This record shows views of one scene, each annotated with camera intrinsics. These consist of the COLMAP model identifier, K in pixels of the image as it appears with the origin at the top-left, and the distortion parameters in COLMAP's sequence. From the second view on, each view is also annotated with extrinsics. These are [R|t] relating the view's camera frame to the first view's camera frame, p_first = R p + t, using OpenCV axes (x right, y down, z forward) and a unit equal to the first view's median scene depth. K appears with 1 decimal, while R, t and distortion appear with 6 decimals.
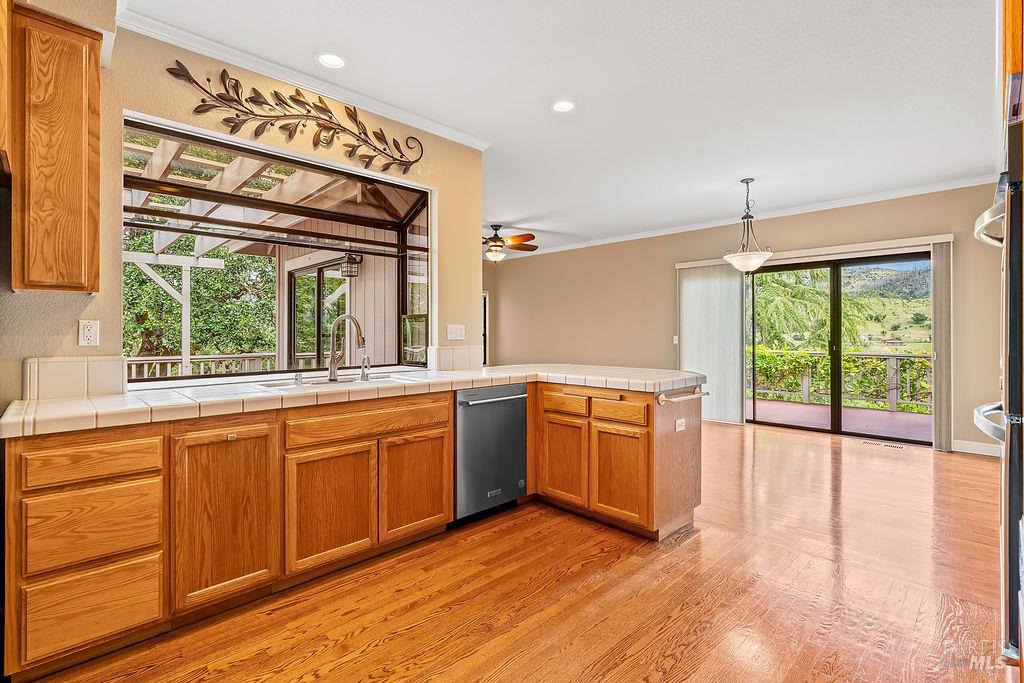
lens RADIAL K [[466.6, 0, 515.8], [0, 466.6, 334.0], [0, 0, 1]] dist [0.001119, 0.000089]
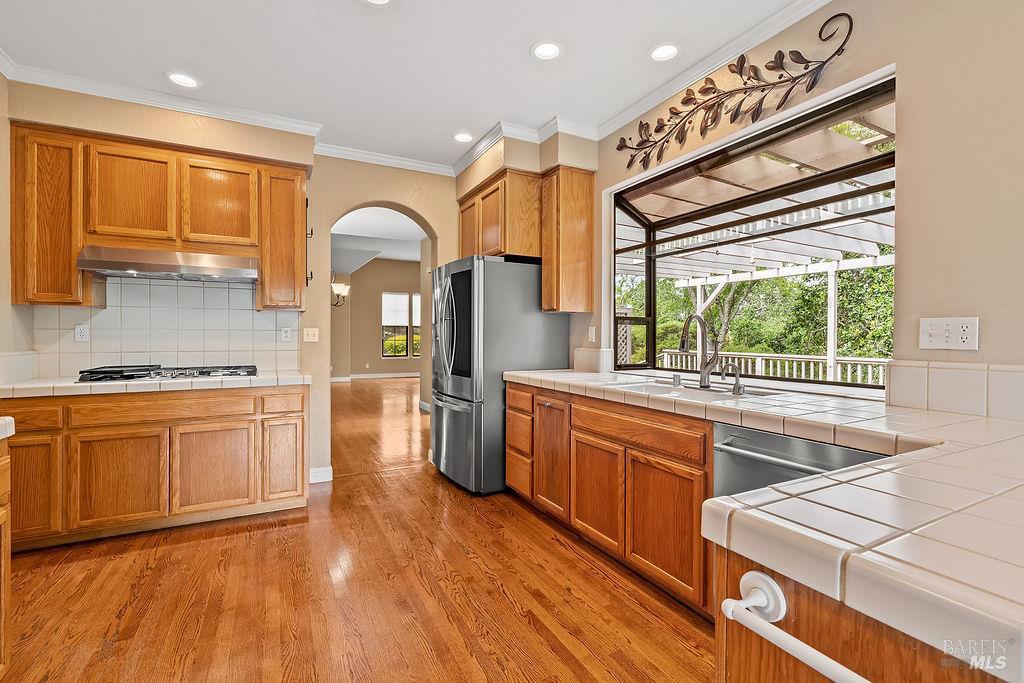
lens RADIAL K [[466.6, 0, 515.8], [0, 466.6, 334.0], [0, 0, 1]] dist [0.001119, 0.000089]
pose [[-0.282157, 0.004679, -0.959357, 0.636323], [0.001156, 0.999989, 0.004537, -0.007596], [0.959368, 0.000171, -0.282159, 0.996616]]
